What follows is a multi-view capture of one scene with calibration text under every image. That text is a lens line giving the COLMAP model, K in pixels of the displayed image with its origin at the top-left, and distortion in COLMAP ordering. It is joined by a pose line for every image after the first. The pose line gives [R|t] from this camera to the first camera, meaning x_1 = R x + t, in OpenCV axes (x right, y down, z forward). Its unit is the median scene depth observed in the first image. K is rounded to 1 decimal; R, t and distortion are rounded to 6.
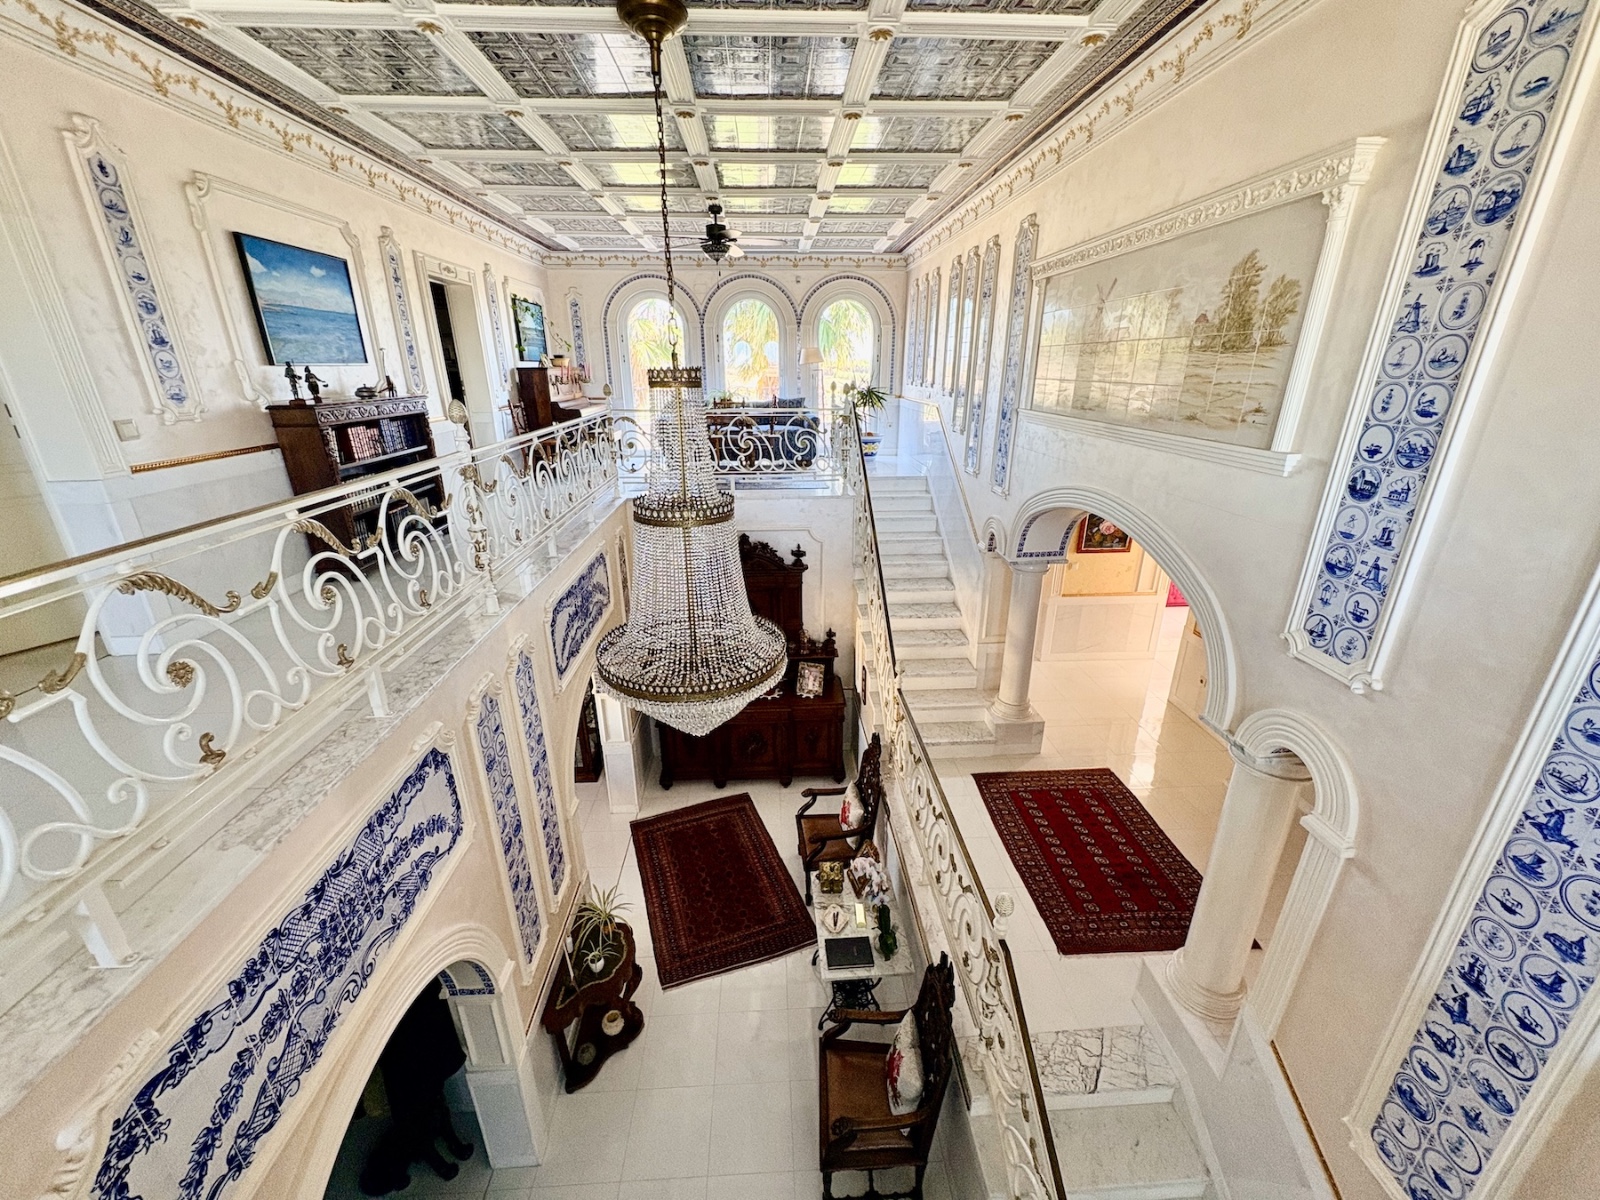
lens RADIAL K [[636.5, 0, 801.1], [0, 636.5, 601.7], [0, 0, 1]] dist [-0.000104, 0.000370]
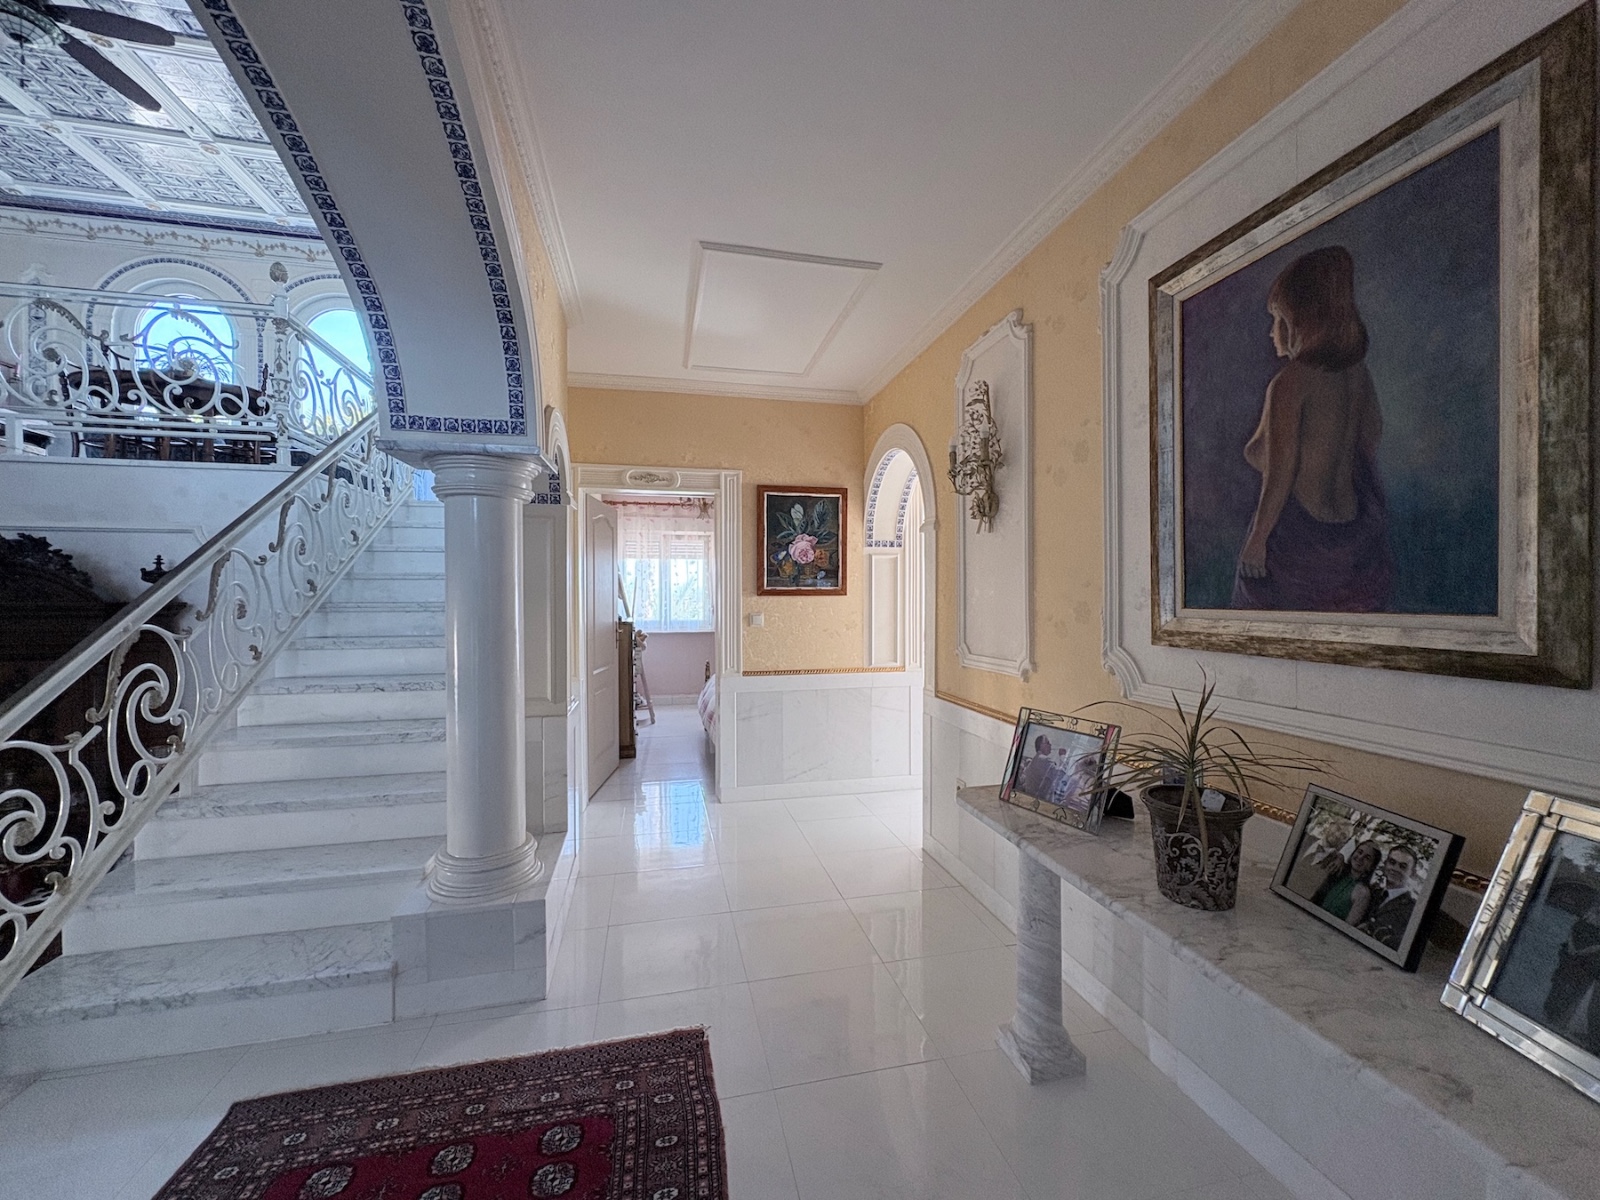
lens RADIAL K [[636.5, 0, 801.1], [0, 636.5, 601.7], [0, 0, 1]] dist [-0.000104, 0.000370]
pose [[0.985512, 0.000941, 0.169603, 0.602356], [0.056979, 0.940028, -0.336304, 0.203581], [-0.159748, 0.341096, 0.926355, 0.736636]]
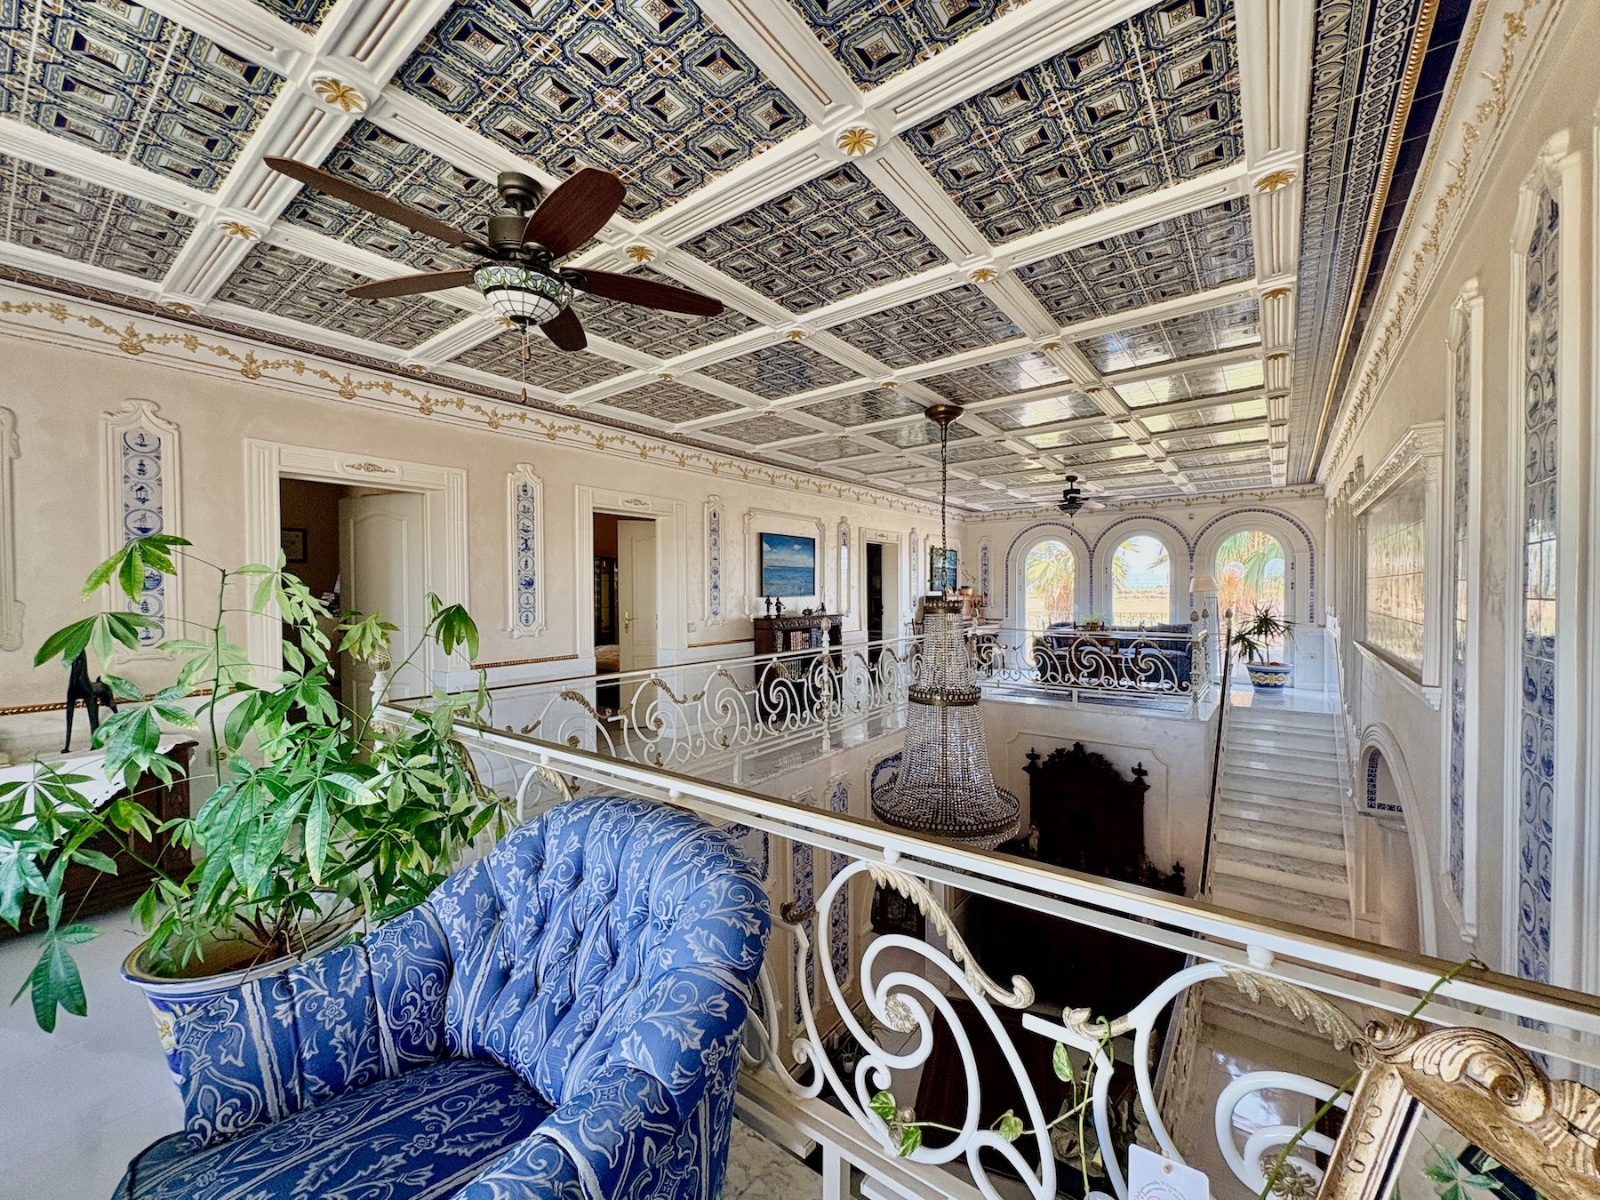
lens RADIAL K [[647.1, 0, 800.6], [0, 647.1, 603.2], [0, 0, 1]] dist [0.000610, 0.000160]
pose [[0.760472, 0.008148, -0.649320, 0.380043], [-0.220287, 0.943866, -0.246151, 0.063310], [0.610865, 0.330228, 0.719578, -0.215380]]
